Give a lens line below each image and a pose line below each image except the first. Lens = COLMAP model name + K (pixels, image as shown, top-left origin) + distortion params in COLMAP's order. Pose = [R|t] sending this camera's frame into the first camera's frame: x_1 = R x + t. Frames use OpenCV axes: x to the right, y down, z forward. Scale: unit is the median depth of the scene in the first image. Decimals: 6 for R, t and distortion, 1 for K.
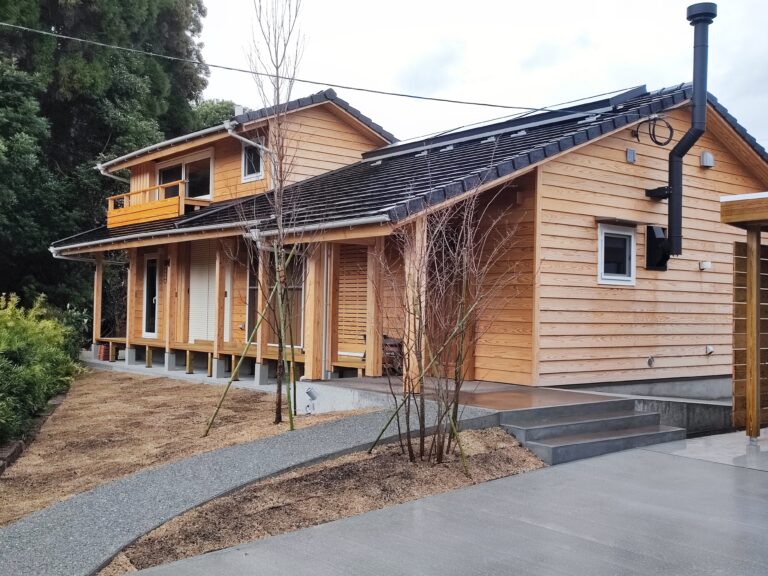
lens RADIAL K [[828.9, 0, 384.0], [0, 828.9, 288.0], [0, 0, 1]] dist [0.050203, -0.016065]
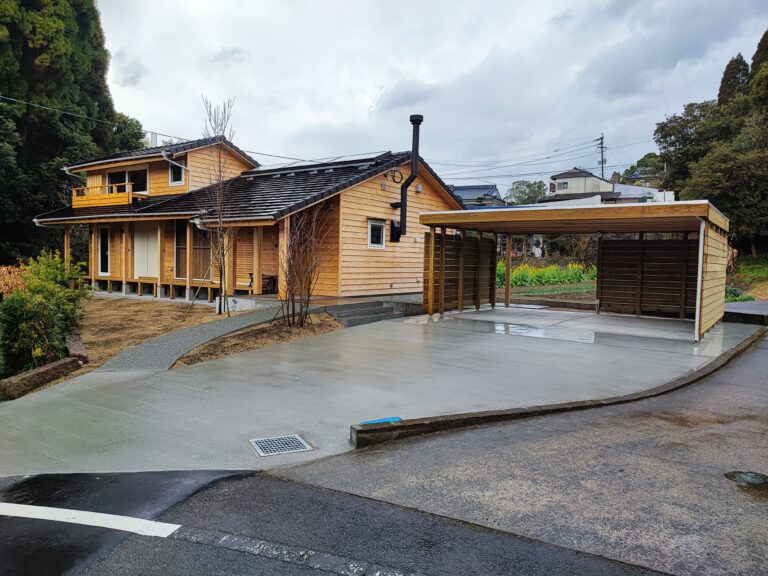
lens RADIAL K [[545.1, 0, 384.0], [0, 545.1, 288.0], [0, 0, 1]] dist [0.008311, -0.000003]
pose [[0.960386, -0.009985, 0.278494, -0.081115], [-0.012246, 0.996880, 0.077974, -0.012288], [-0.278404, -0.078295, 0.957268, -0.310422]]
